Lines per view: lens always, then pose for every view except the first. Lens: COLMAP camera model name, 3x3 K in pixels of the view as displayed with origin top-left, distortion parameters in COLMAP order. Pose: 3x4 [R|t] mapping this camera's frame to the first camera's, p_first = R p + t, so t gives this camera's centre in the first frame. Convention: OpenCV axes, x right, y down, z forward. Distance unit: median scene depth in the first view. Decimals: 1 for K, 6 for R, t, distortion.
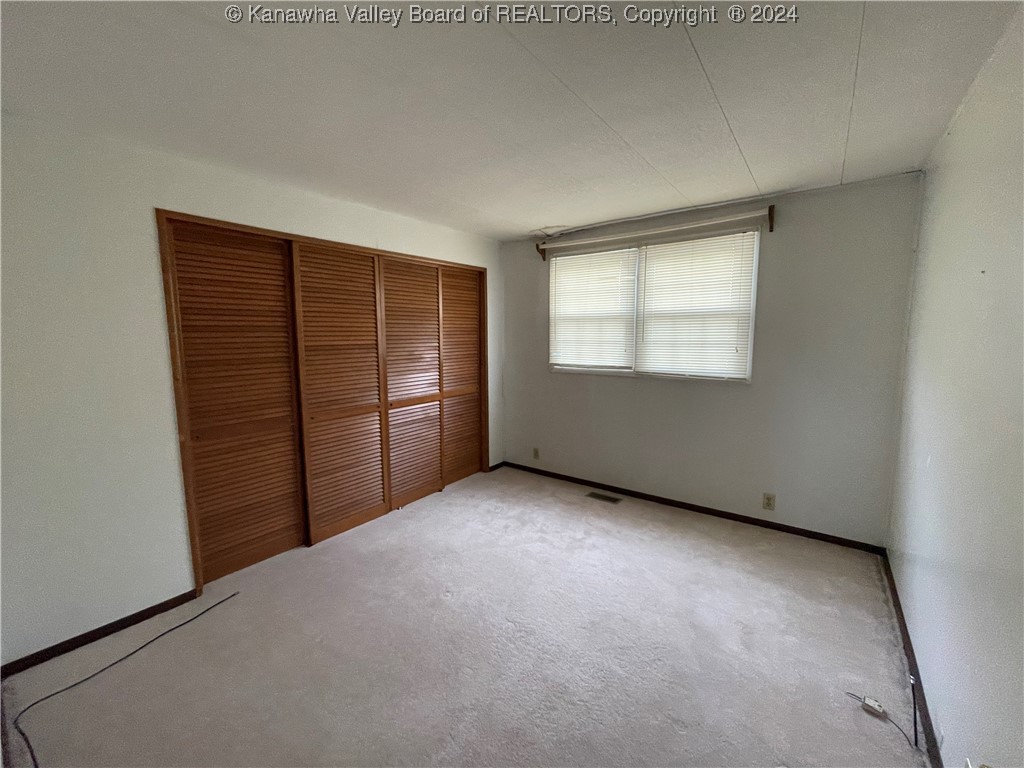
lens RADIAL K [[409.7, 0, 512.0], [0, 409.7, 384.0], [0, 0, 1]] dist [-0.009611, -0.000607]
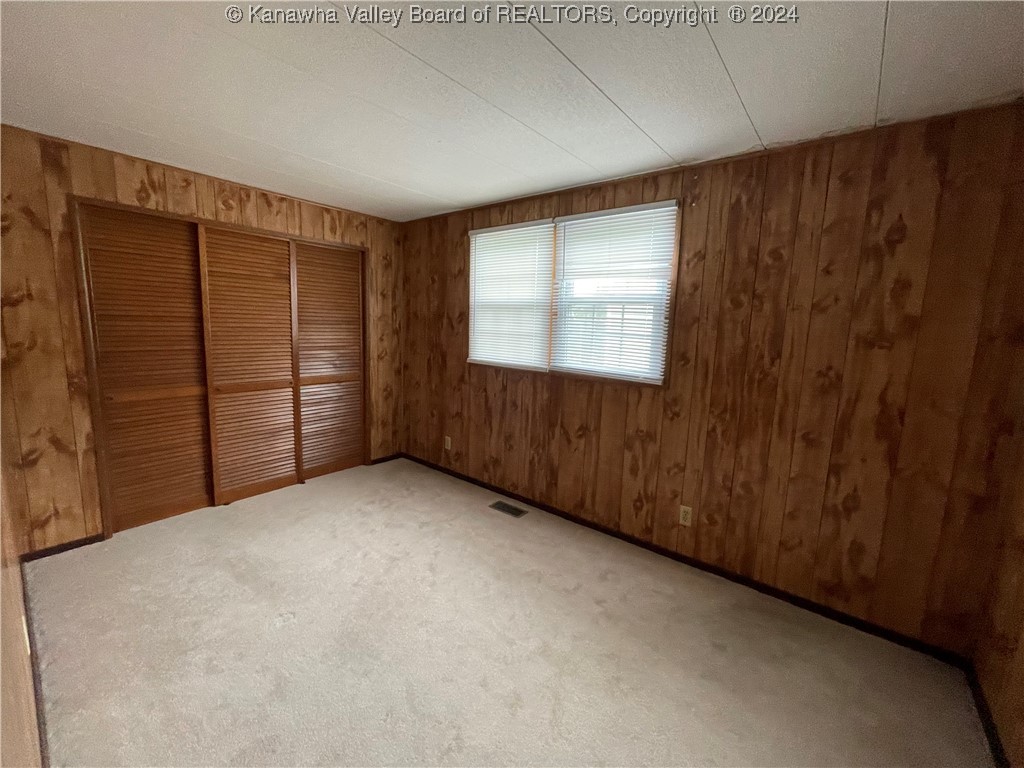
lens RADIAL K [[409.7, 0, 512.0], [0, 409.7, 384.0], [0, 0, 1]] dist [-0.009611, -0.000607]
pose [[0.975473, 0.068623, -0.209150, 0.413643], [-0.066451, 0.997638, 0.017405, -0.009412], [0.209850, -0.003080, 0.977729, 0.135993]]
